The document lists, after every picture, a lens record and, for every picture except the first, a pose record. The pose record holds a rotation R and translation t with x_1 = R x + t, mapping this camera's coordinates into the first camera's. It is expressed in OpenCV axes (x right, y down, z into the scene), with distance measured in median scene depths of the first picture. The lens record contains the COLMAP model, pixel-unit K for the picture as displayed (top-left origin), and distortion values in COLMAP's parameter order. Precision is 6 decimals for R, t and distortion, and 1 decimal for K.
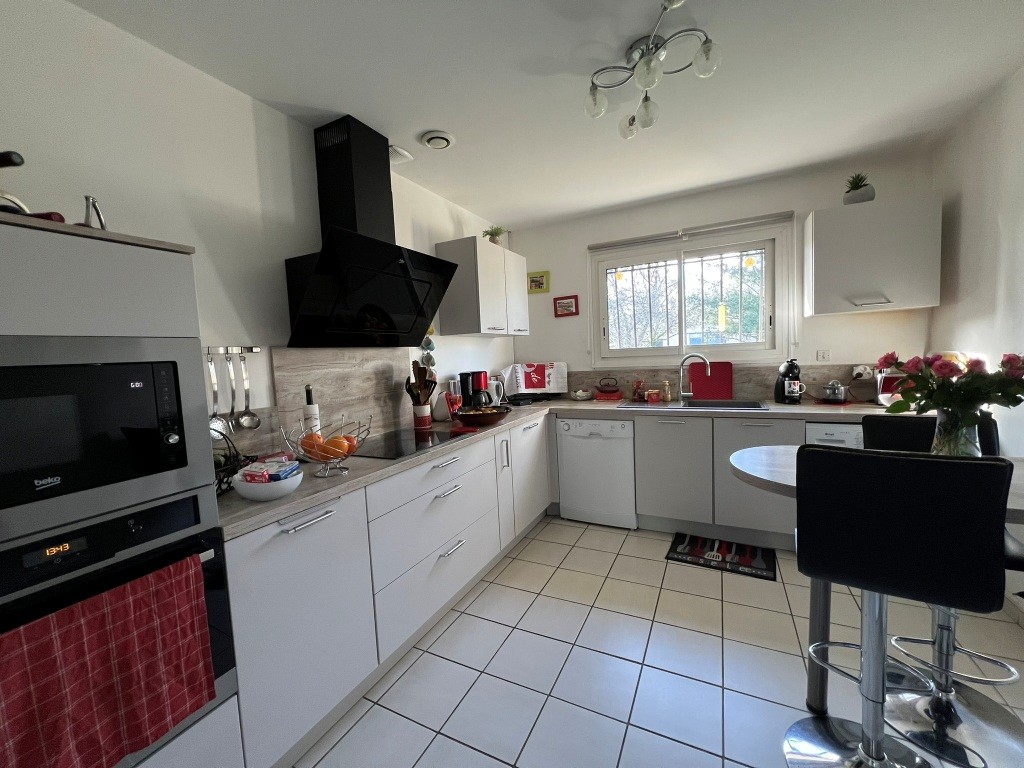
lens RADIAL K [[407.4, 0, 512.0], [0, 407.4, 384.0], [0, 0, 1]] dist [0.000764, -0.000060]
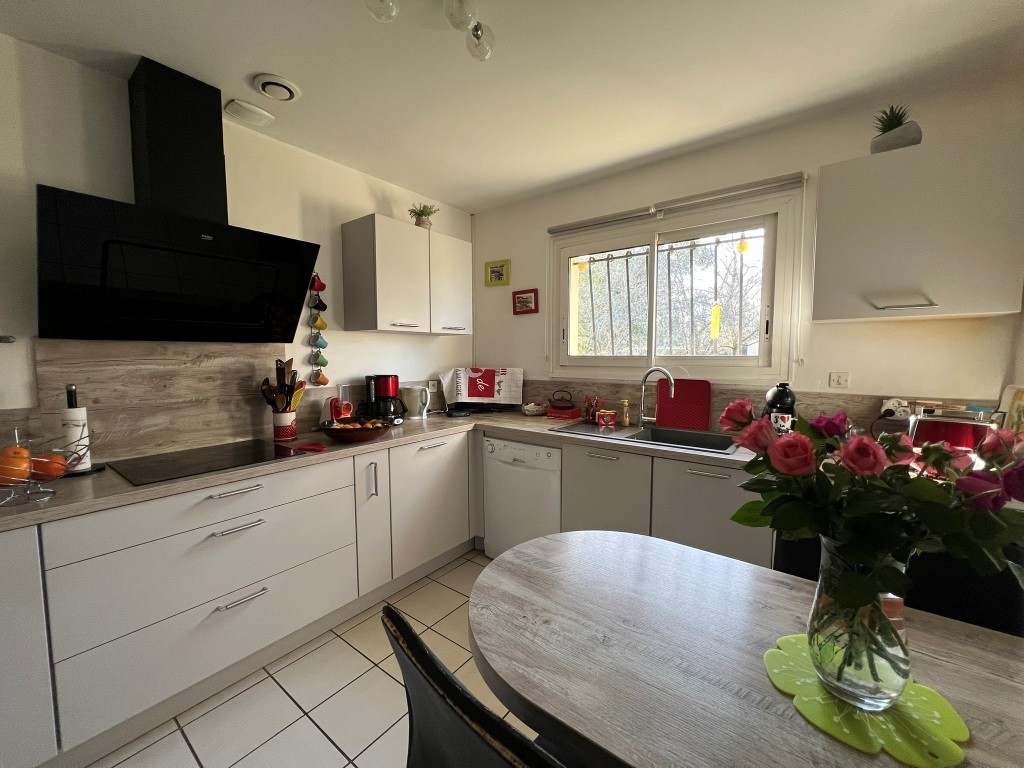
lens RADIAL K [[407.4, 0, 512.0], [0, 407.4, 384.0], [0, 0, 1]] dist [0.000764, -0.000060]
pose [[0.982654, 0.059444, -0.175662, 0.317025], [-0.058311, 0.998231, 0.011609, -0.036128], [0.176042, -0.001165, 0.984382, 0.203297]]
